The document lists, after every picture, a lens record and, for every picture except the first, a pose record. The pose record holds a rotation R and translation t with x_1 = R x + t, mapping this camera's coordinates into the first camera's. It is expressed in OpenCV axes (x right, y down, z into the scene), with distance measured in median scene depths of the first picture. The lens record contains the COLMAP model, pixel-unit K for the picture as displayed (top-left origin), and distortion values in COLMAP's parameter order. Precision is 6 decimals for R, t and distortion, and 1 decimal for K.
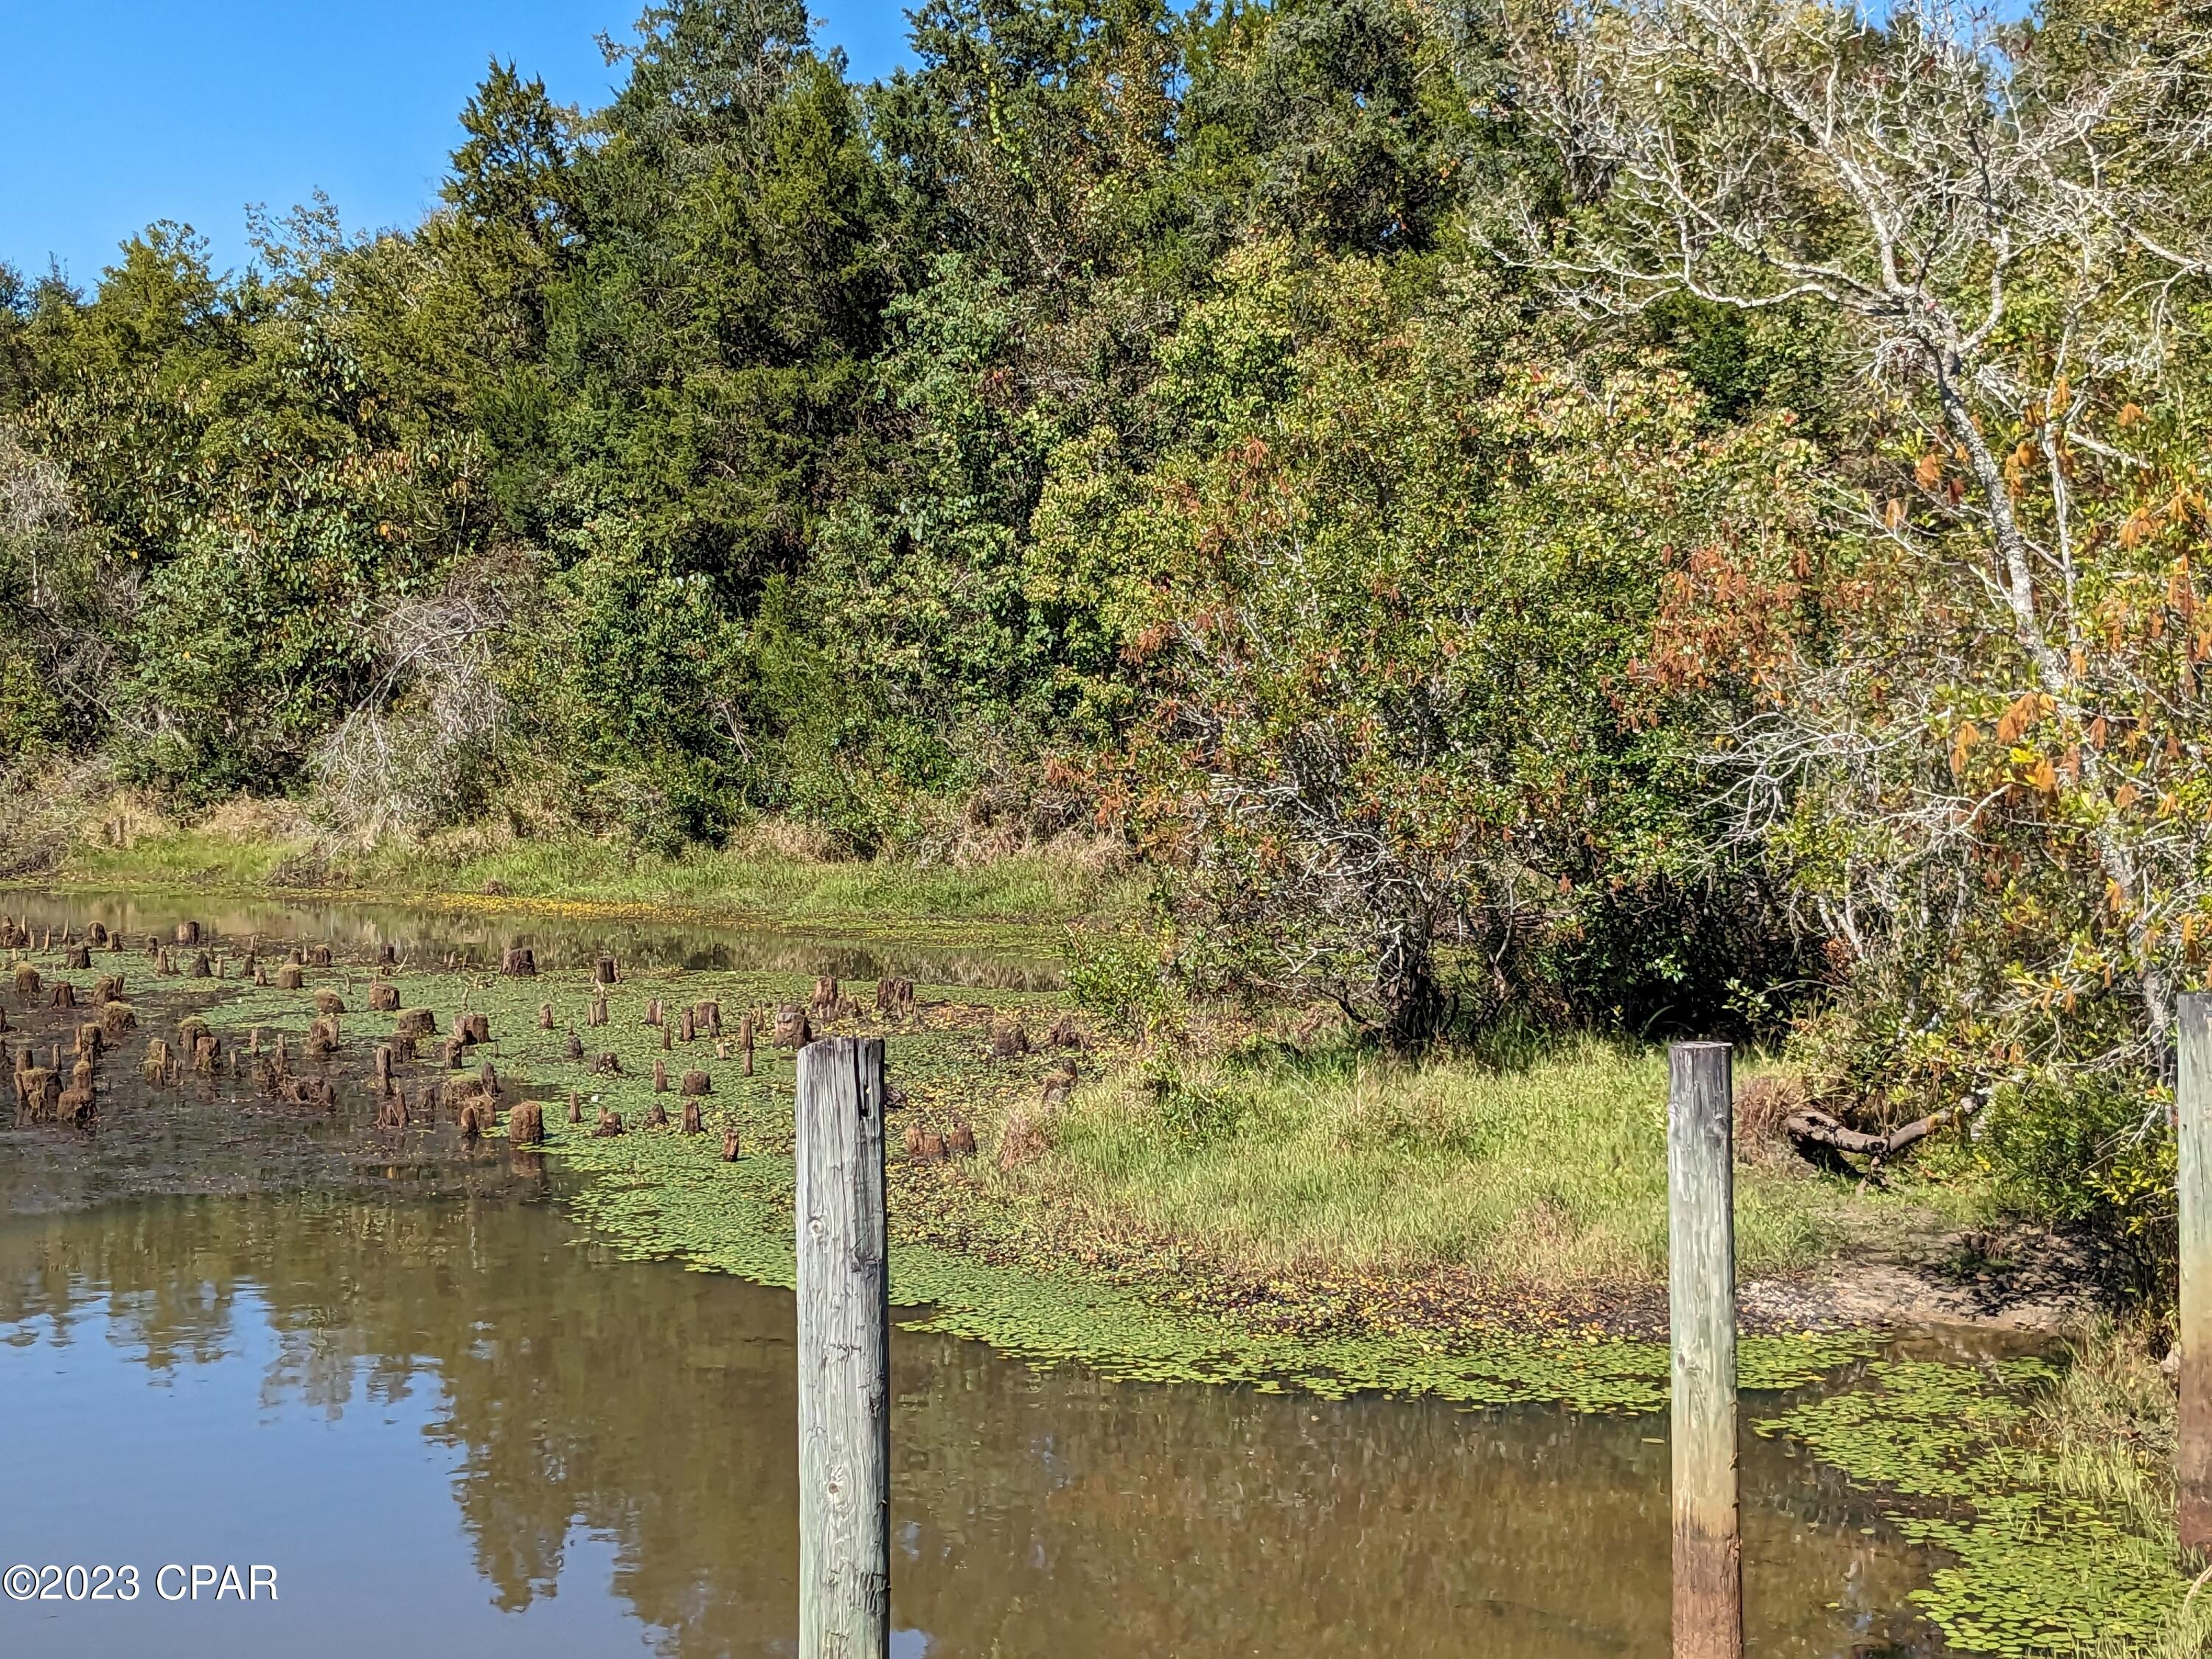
lens RADIAL K [[3397.1, 0, 1109.5], [0, 3397.1, 800.5], [0, 0, 1]] dist [0.129334, -0.506120]
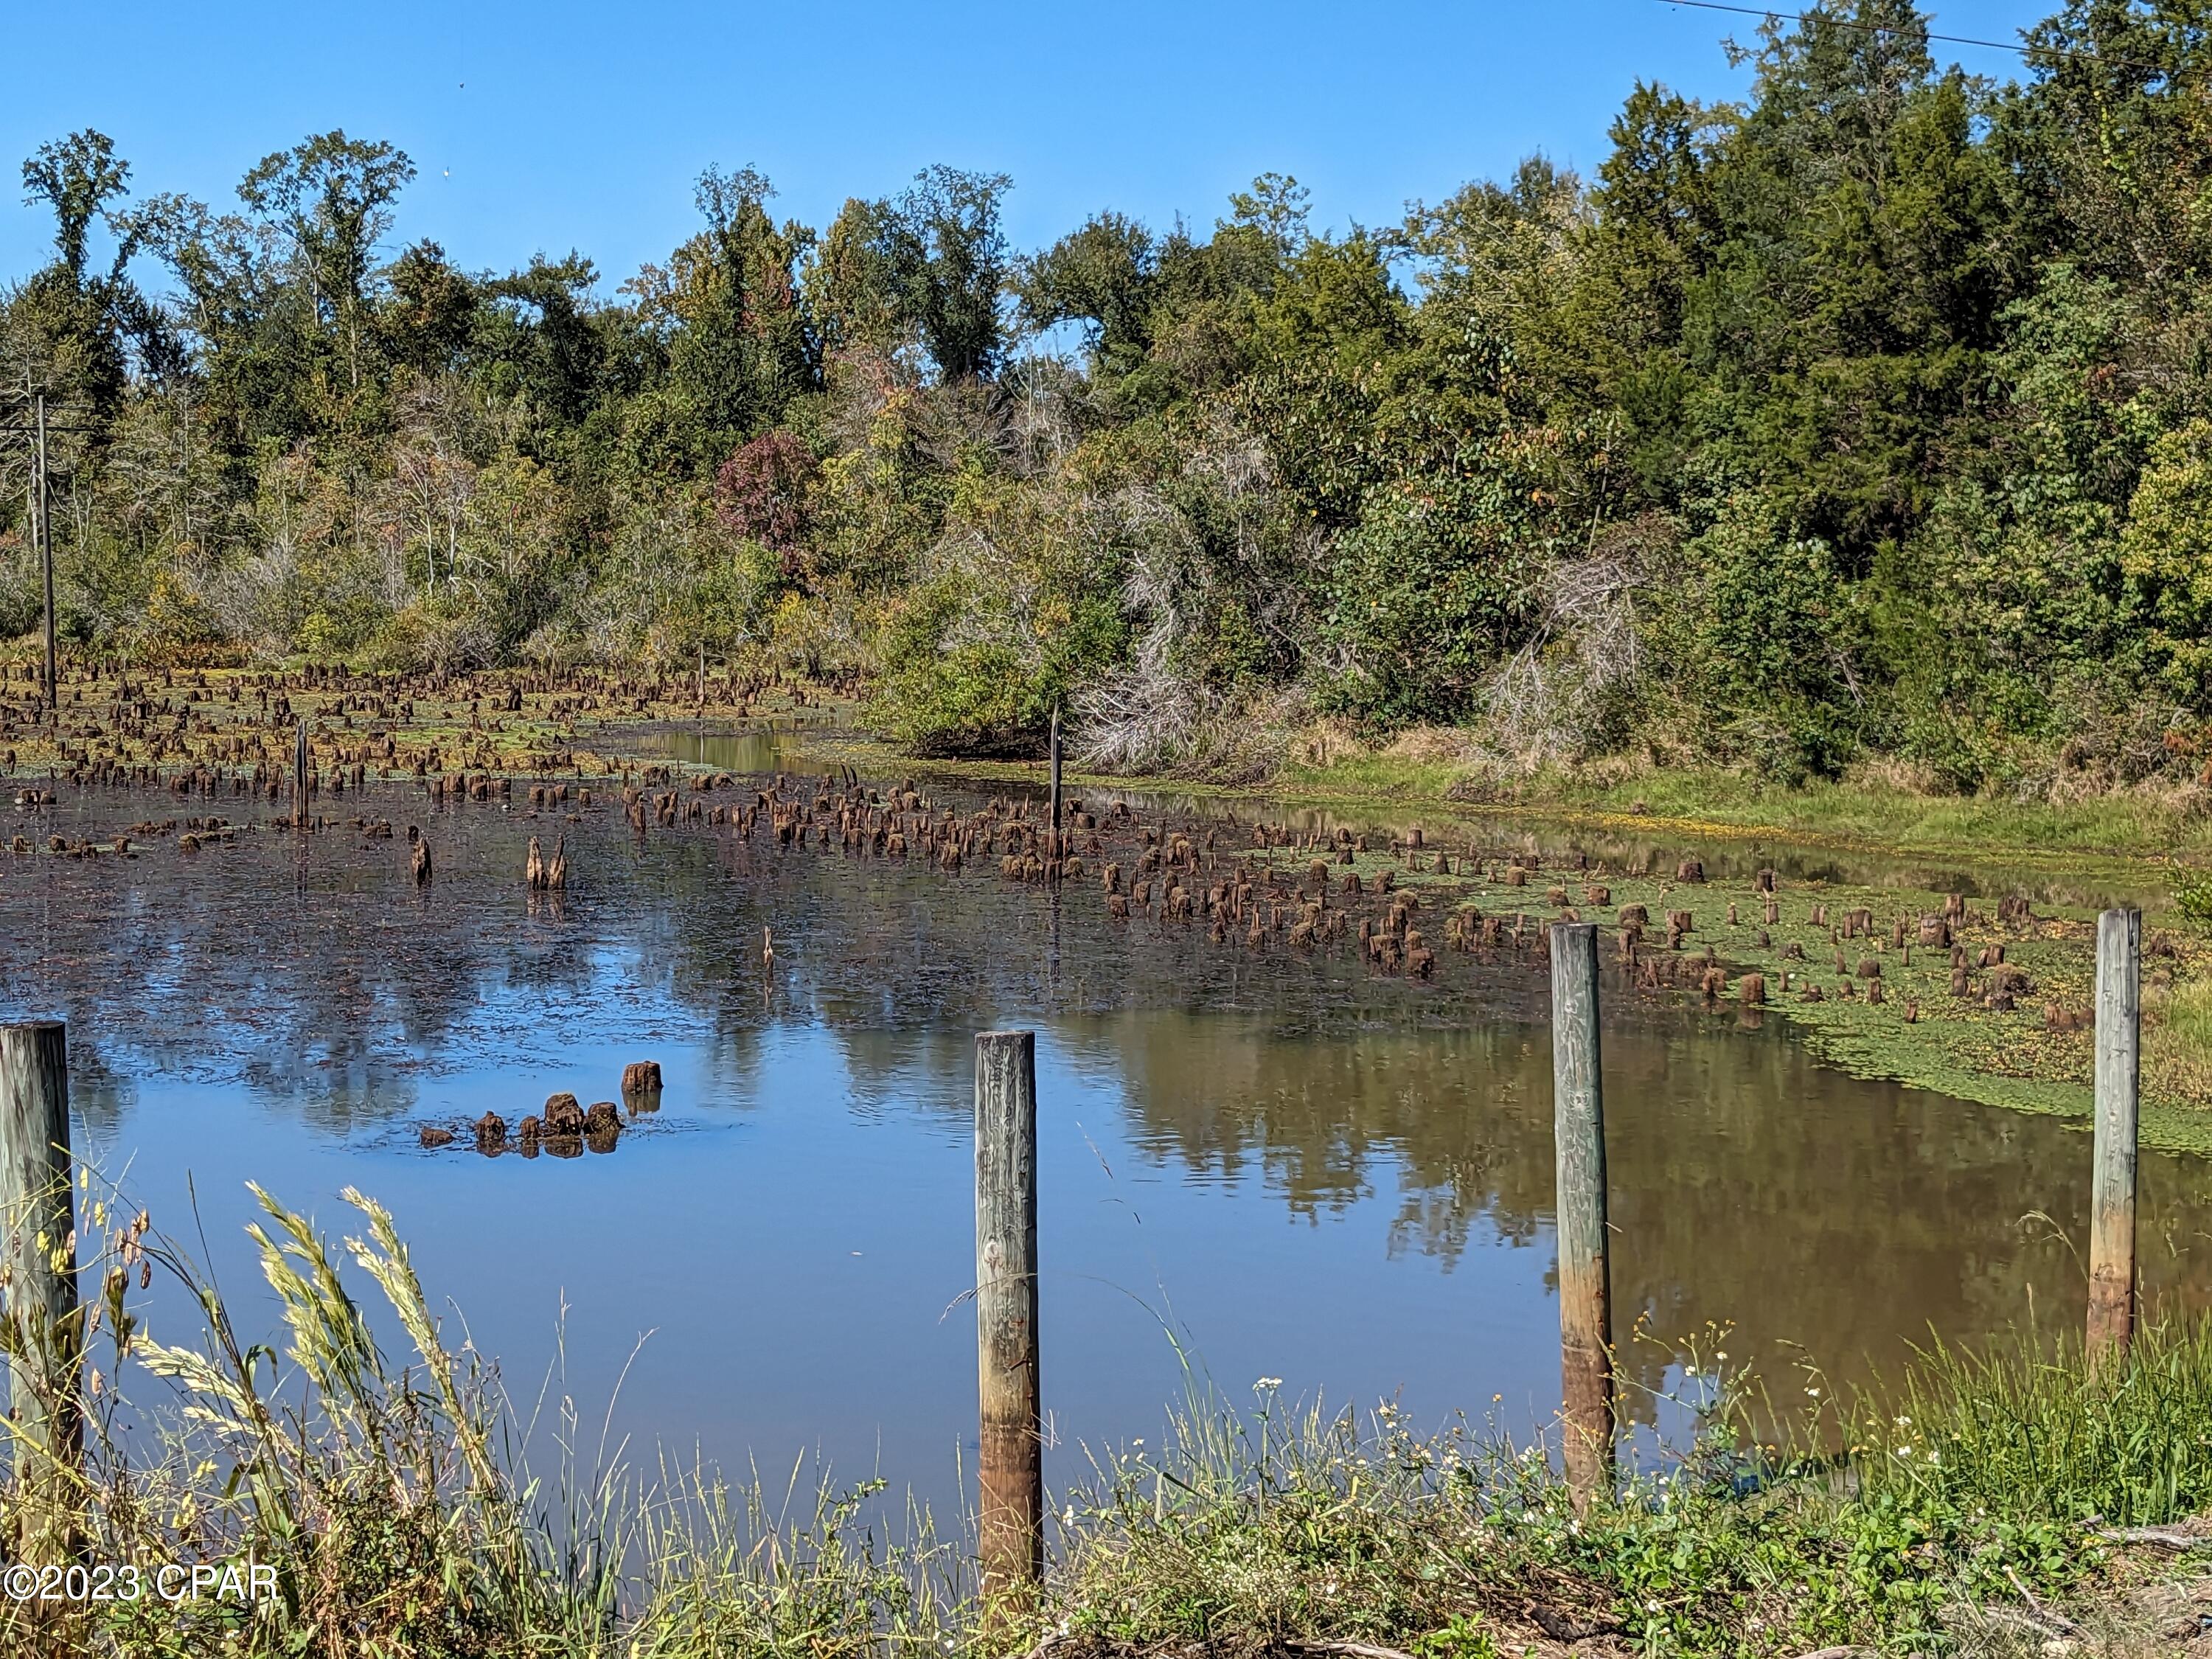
lens RADIAL K [[3397.1, 0, 1109.5], [0, 3397.1, 800.5], [0, 0, 1]] dist [0.129334, -0.506120]
pose [[0.955257, 0.030500, -0.294202, -0.008114], [-0.023198, 0.999331, 0.028278, -0.006210], [0.294867, -0.020188, 0.955325, -0.175265]]
